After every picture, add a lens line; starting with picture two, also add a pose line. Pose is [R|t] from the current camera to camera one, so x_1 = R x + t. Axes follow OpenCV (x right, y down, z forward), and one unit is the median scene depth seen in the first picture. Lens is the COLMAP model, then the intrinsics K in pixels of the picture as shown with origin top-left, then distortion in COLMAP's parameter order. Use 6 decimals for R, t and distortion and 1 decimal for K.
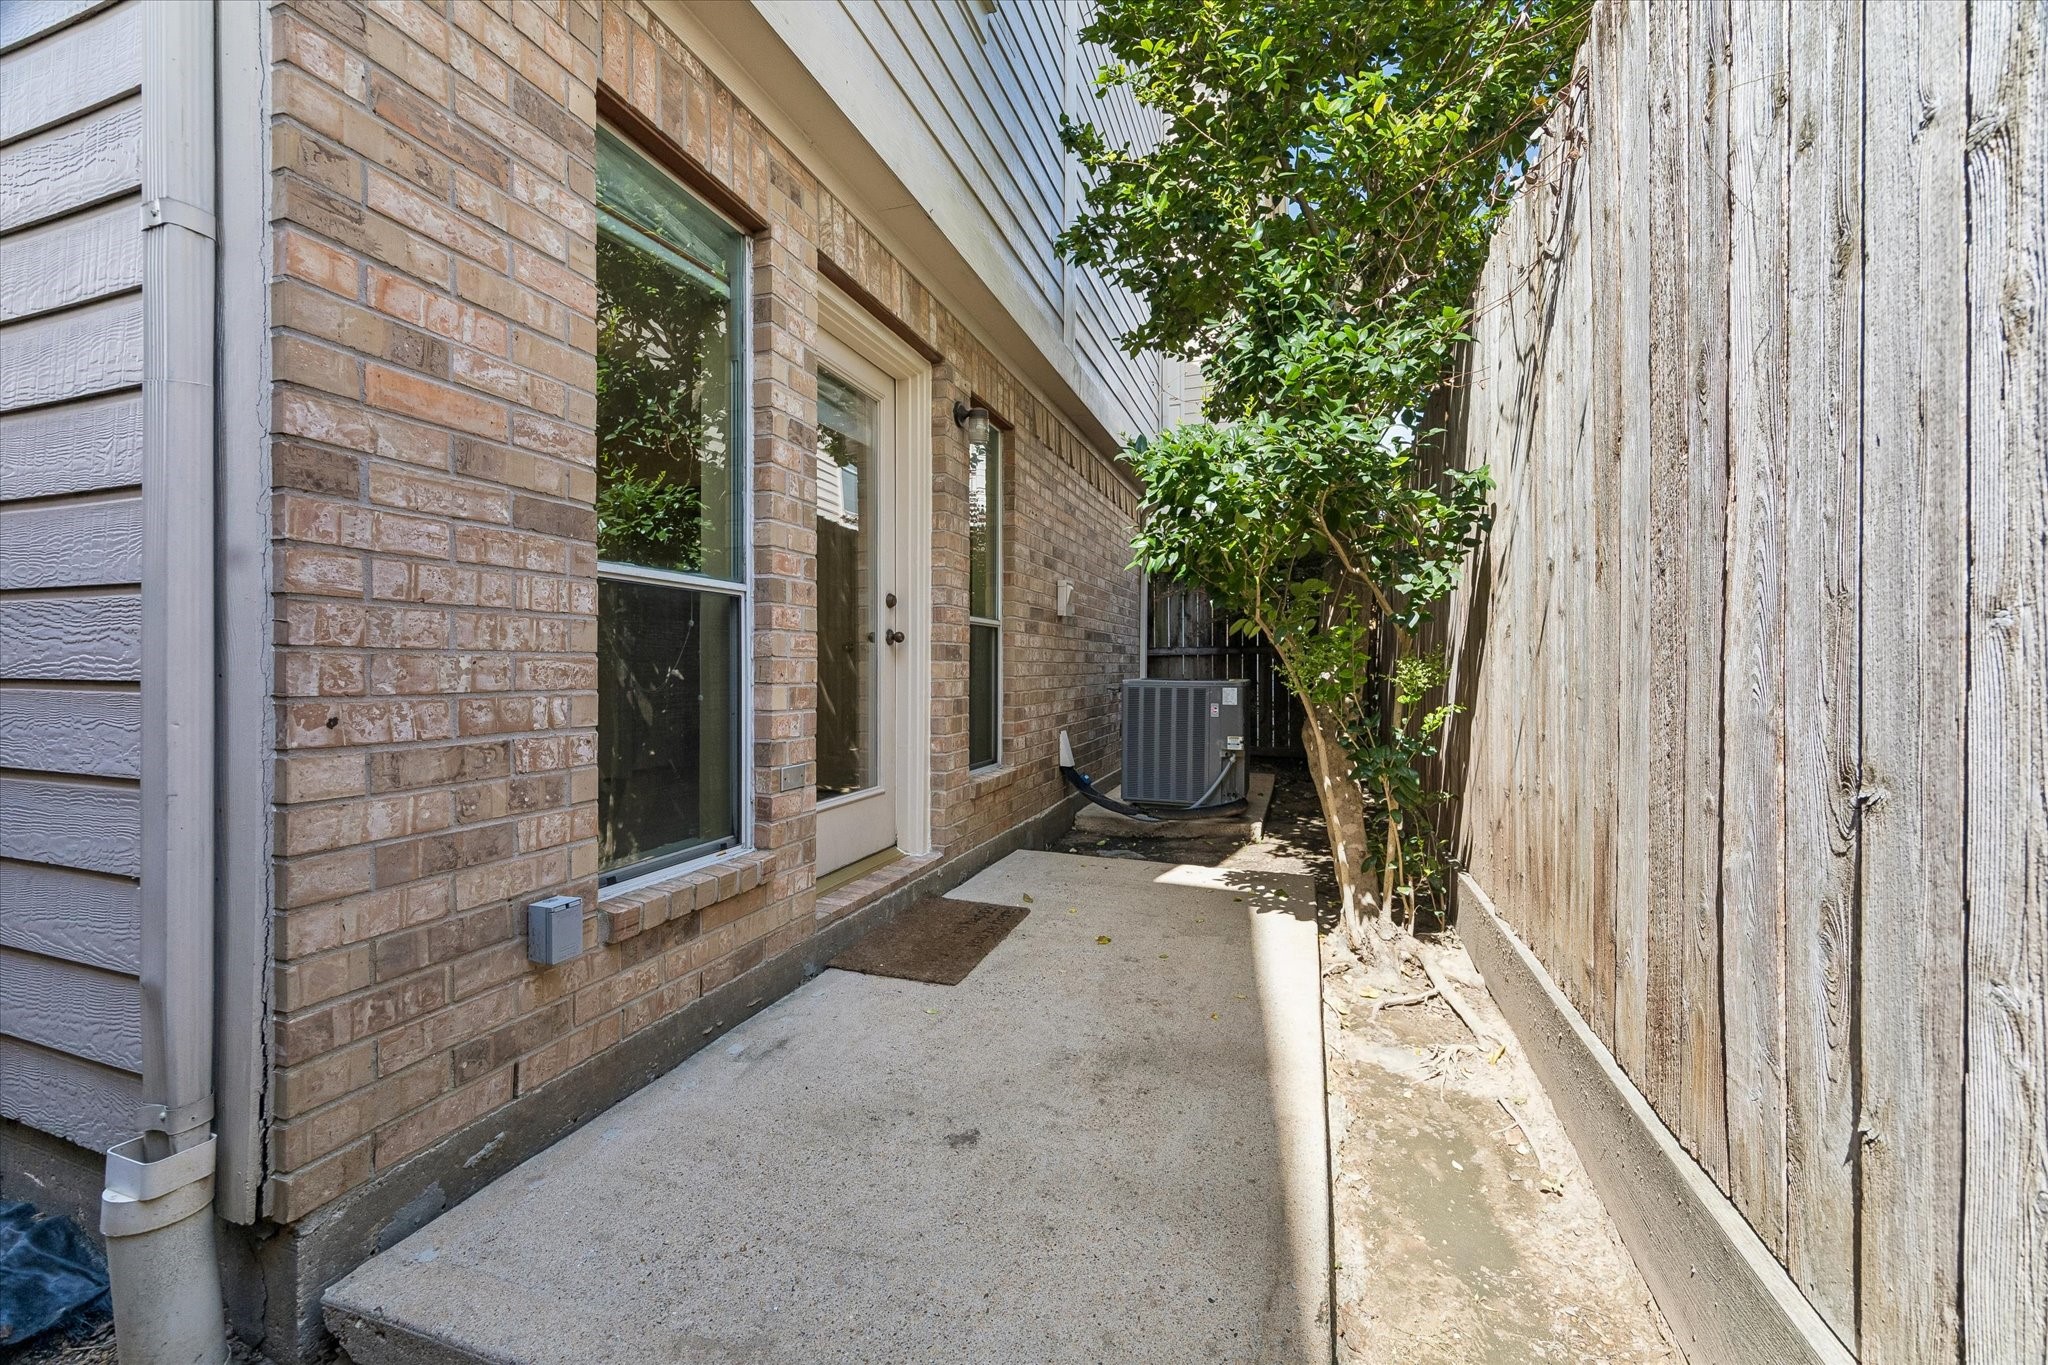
lens RADIAL K [[793.5, 0, 1028.0], [0, 793.5, 669.8], [0, 0, 1]] dist [0.000037, -0.000088]
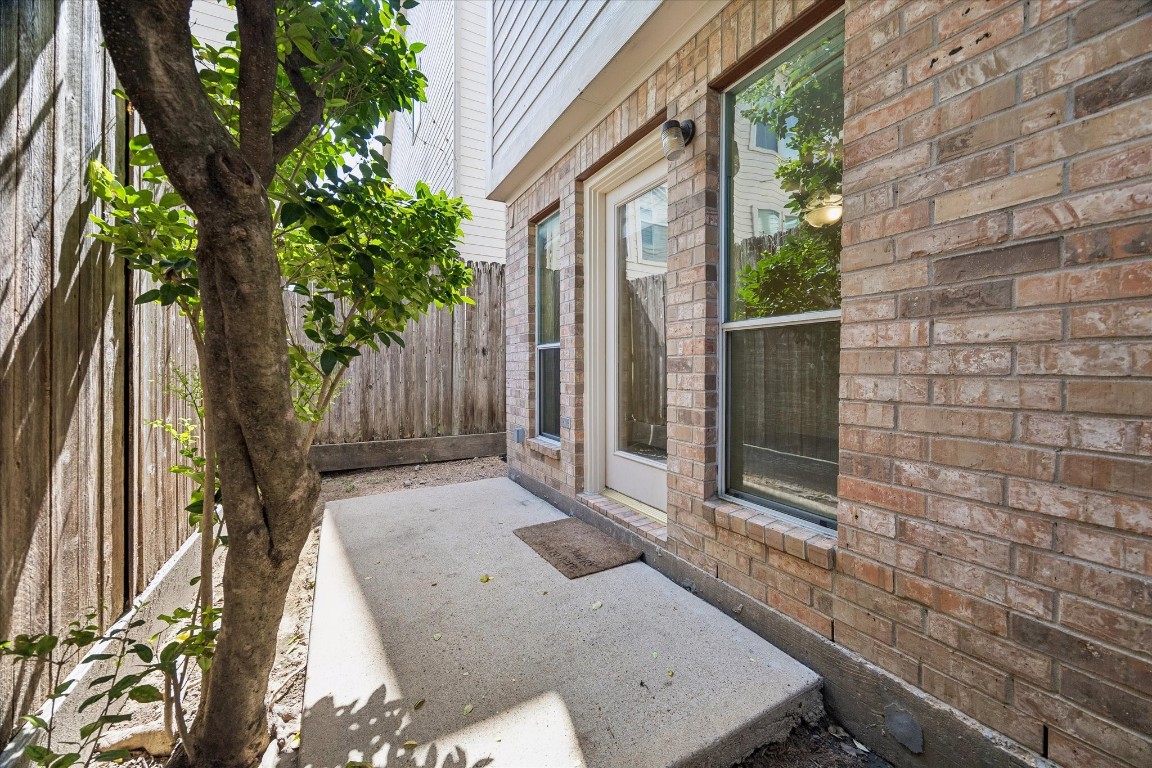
lens RADIAL K [[446.4, 0, 594.8], [0, 446.4, 367.5], [0, 0, 1]] dist [0.000037, -0.000088]
pose [[-0.651278, -0.004342, -0.758827, 0.568850], [-0.006808, 0.999977, 0.000122, -0.029313], [0.758809, 0.005246, -0.651292, 1.667974]]
